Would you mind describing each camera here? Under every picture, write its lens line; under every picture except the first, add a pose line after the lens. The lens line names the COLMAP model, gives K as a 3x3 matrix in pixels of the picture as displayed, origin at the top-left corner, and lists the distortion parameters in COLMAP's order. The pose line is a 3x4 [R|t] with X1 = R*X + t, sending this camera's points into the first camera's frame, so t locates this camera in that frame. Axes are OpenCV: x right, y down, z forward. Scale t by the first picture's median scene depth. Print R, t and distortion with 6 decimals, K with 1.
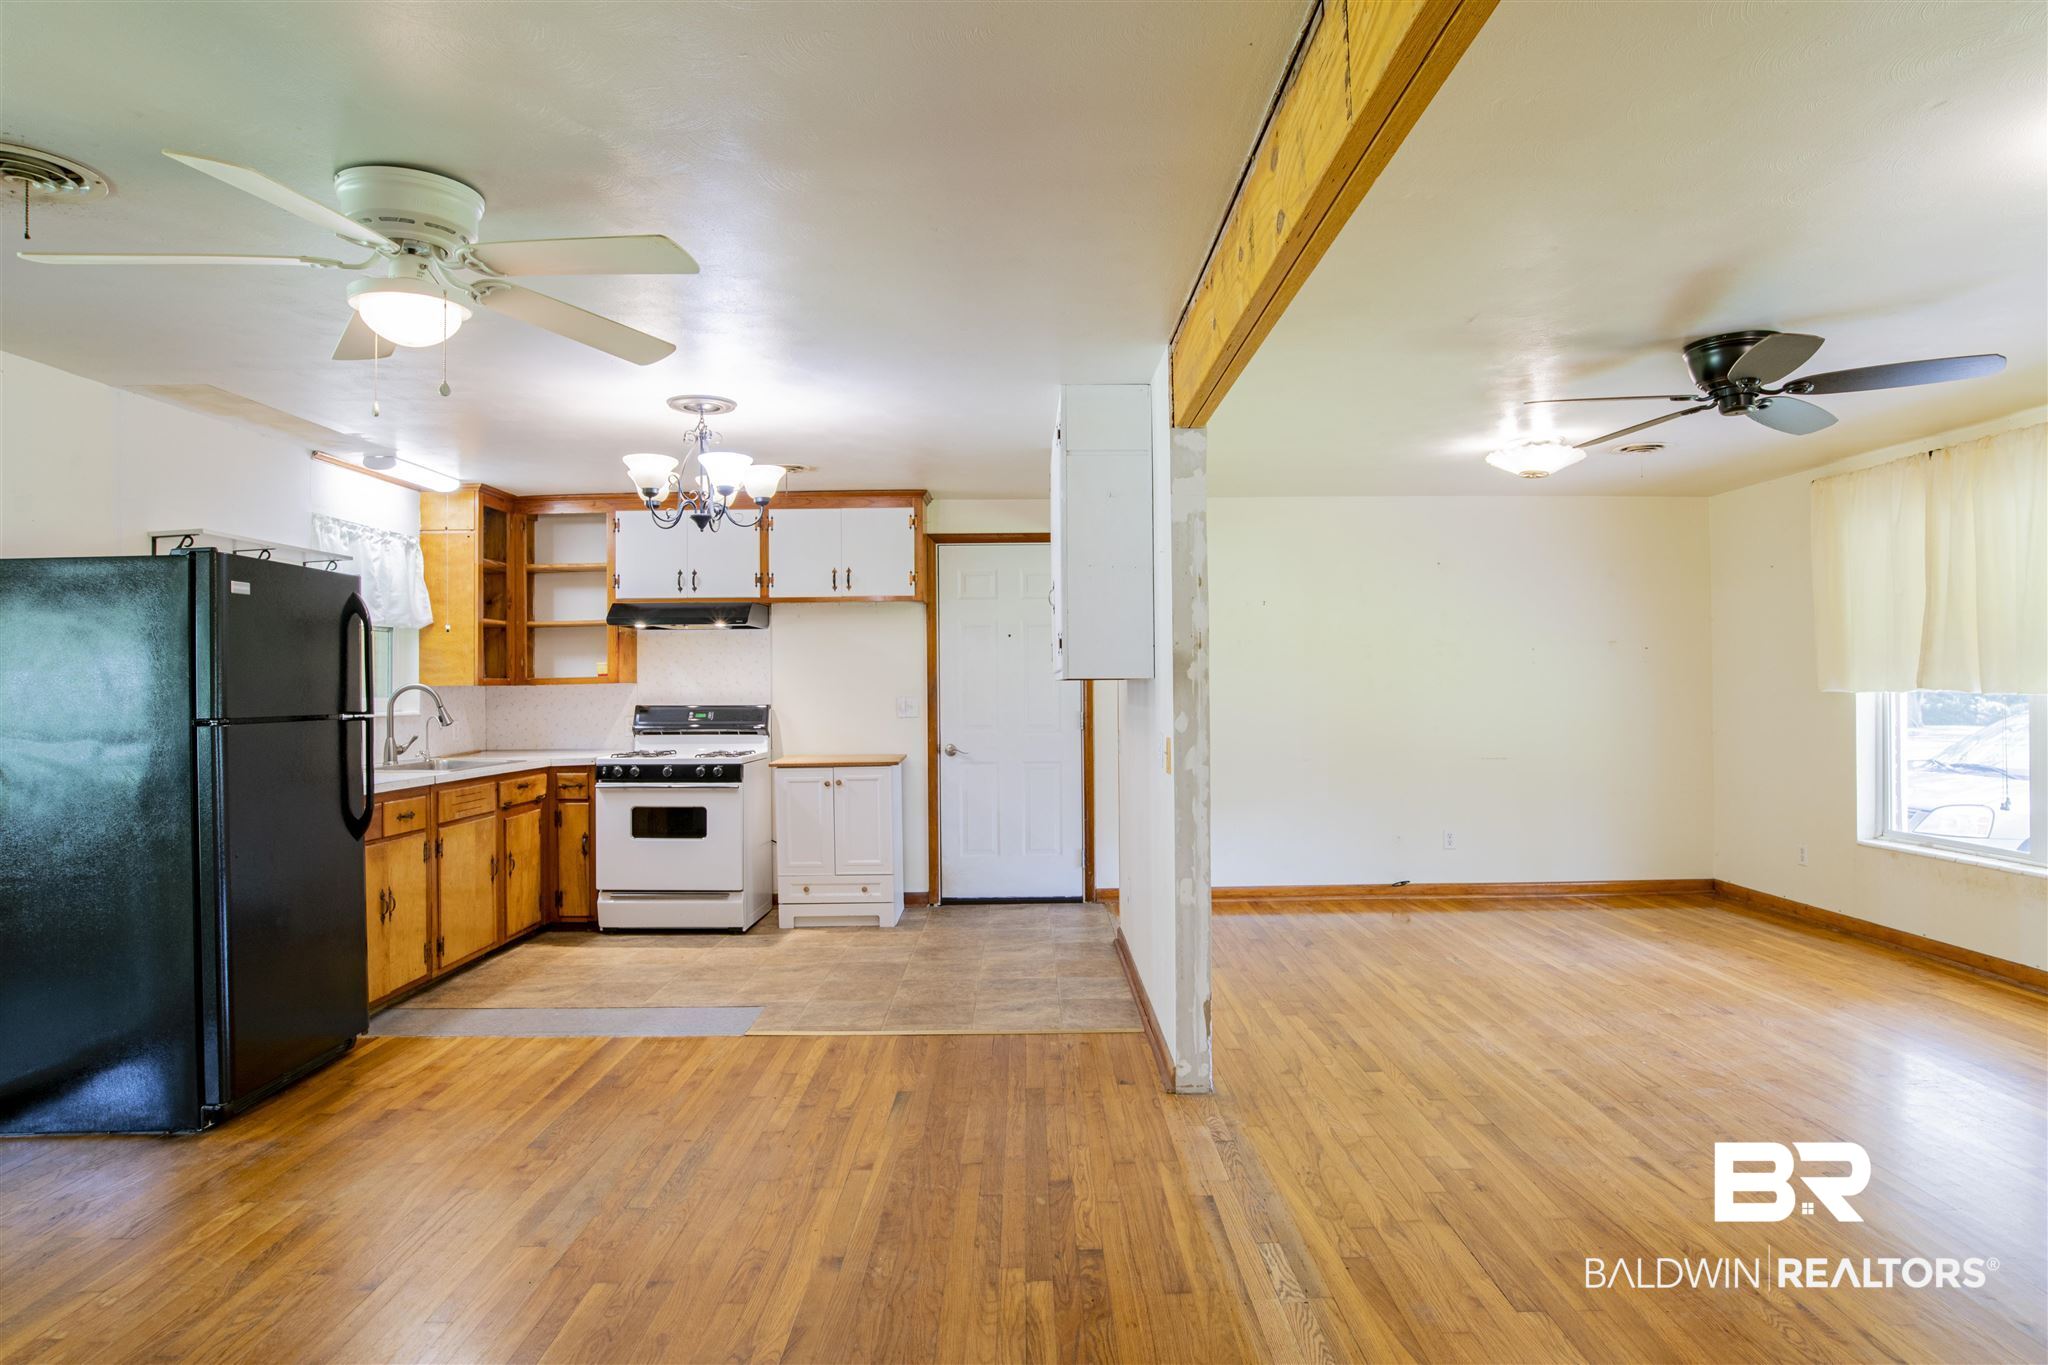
lens RADIAL K [[1145.2, 0, 1036.5], [0, 1145.2, 668.5], [0, 0, 1]] dist [-0.055895, 0.023861]
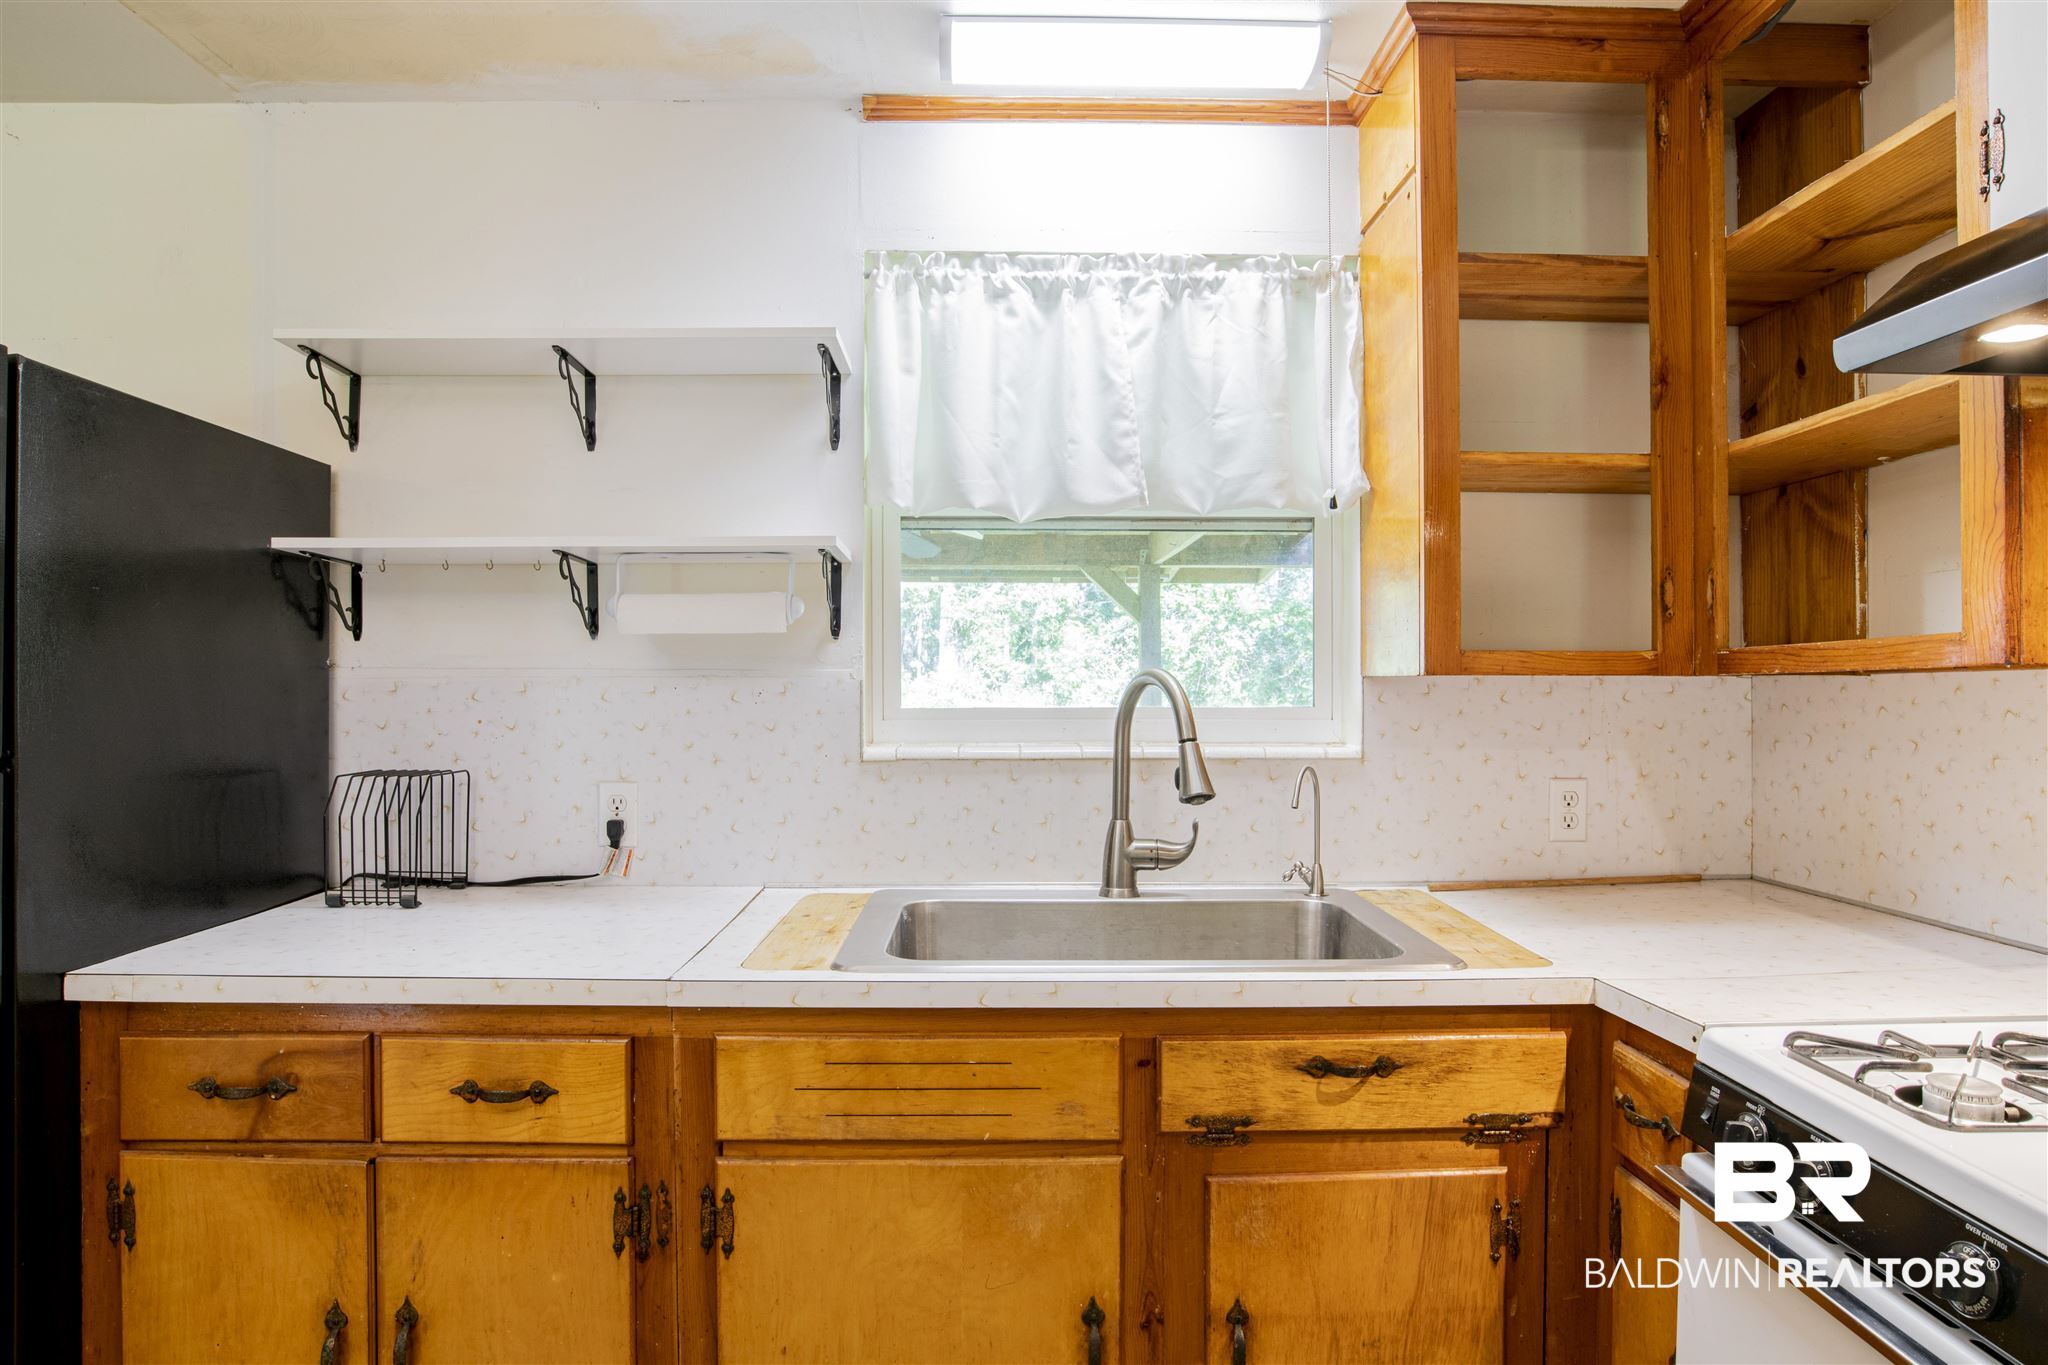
lens RADIAL K [[1175.8, 0, 1032.6], [0, 1175.8, 684.7], [0, 0, 1]] dist [-0.059629, 0.029955]
pose [[0.019799, 0.011113, -0.999742, -0.192919], [0.012935, 0.999852, 0.011371, 0.013263], [0.999720, -0.013157, 0.019653, 0.927760]]
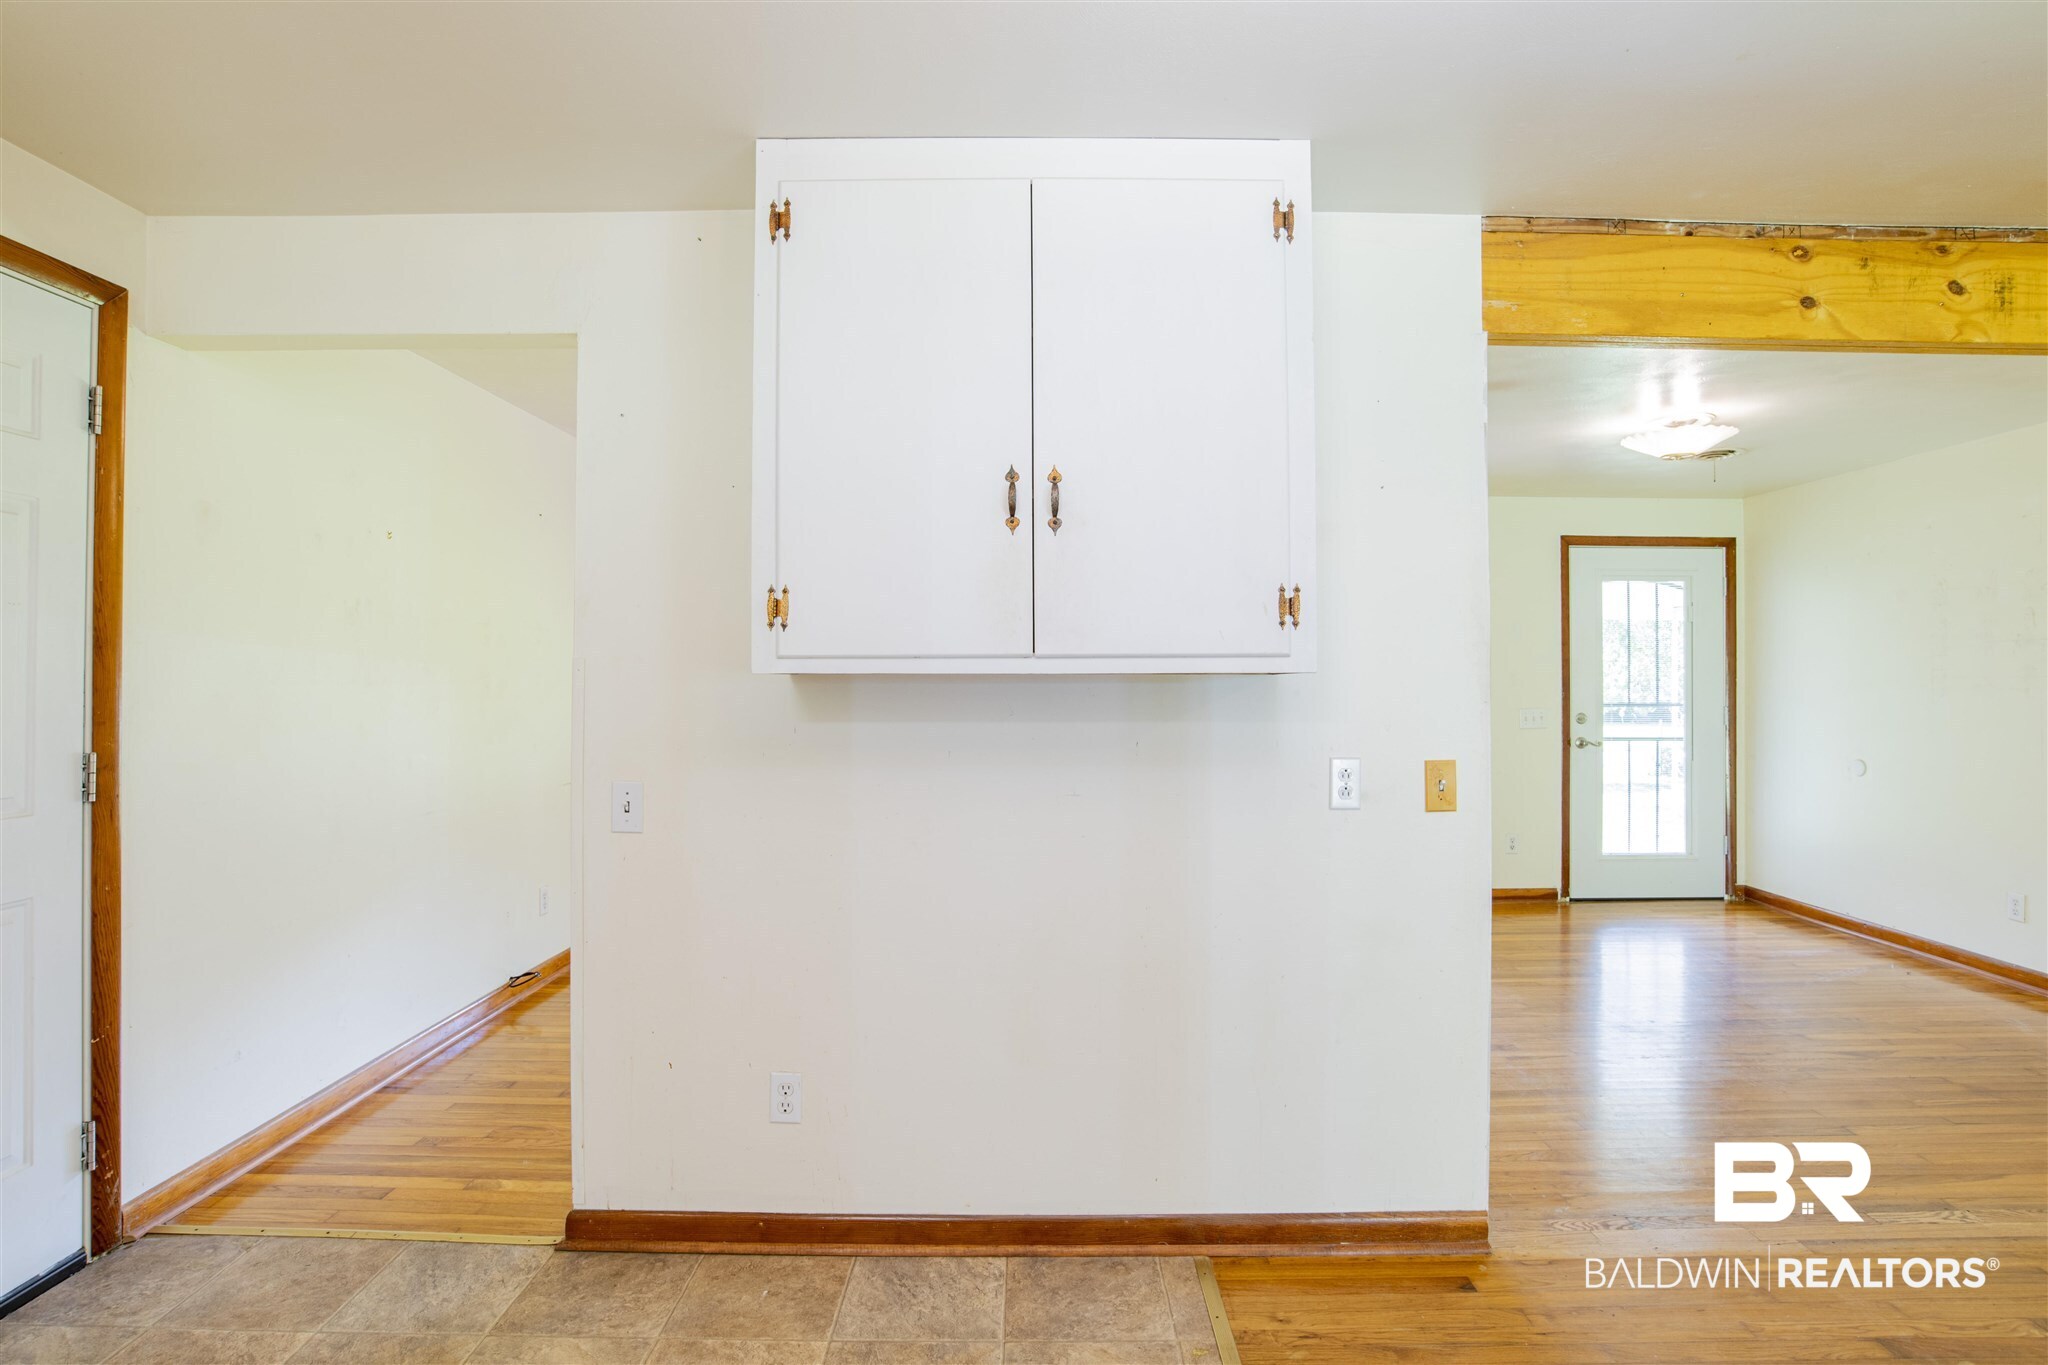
lens RADIAL K [[1044.0, 0, 1034.3], [0, 1044.0, 672.0], [0, 0, 1]] dist [-0.063654, 0.024063]
pose [[0.007833, 0.015148, 0.999855, -0.340081], [-0.015324, 0.999770, -0.015027, 0.012466], [-0.999852, -0.015204, 0.008063, 0.815366]]
